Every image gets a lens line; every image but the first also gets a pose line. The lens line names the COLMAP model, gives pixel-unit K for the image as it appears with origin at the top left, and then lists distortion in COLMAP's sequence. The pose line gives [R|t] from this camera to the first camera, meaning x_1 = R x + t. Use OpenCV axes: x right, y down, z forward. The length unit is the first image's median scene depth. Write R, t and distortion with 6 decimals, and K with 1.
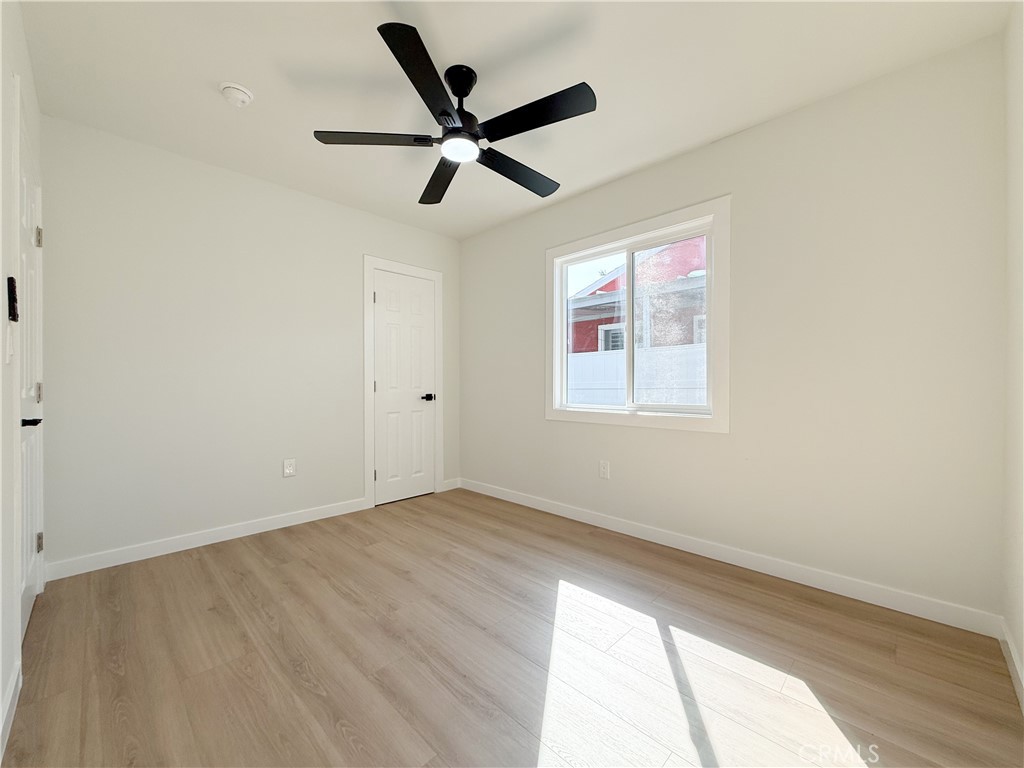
lens RADIAL K [[412.4, 0, 510.7], [0, 412.4, 387.0], [0, 0, 1]] dist [0.001000, 0.000368]
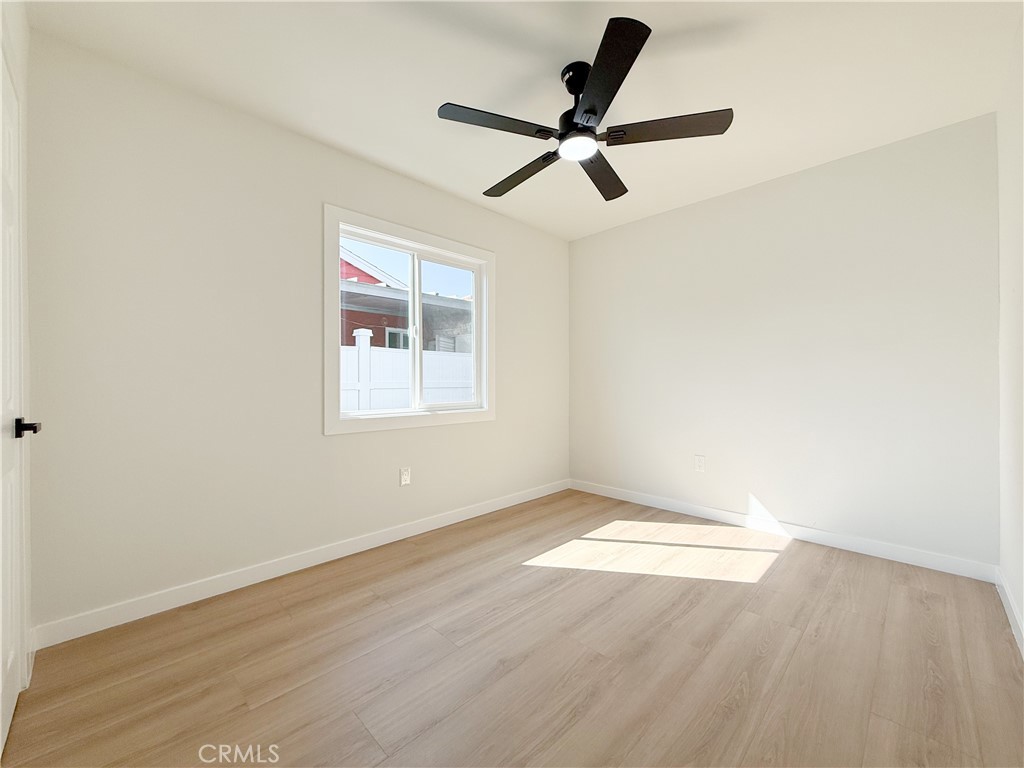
lens RADIAL K [[411.5, 0, 509.7], [0, 411.5, 380.2], [0, 0, 1]] dist [-0.011309, 0.000380]
pose [[0.006072, 0.009546, 0.999936, -0.860442], [0.016034, 0.999825, -0.009643, -0.007868], [-0.999853, 0.016092, 0.005917, 0.902618]]
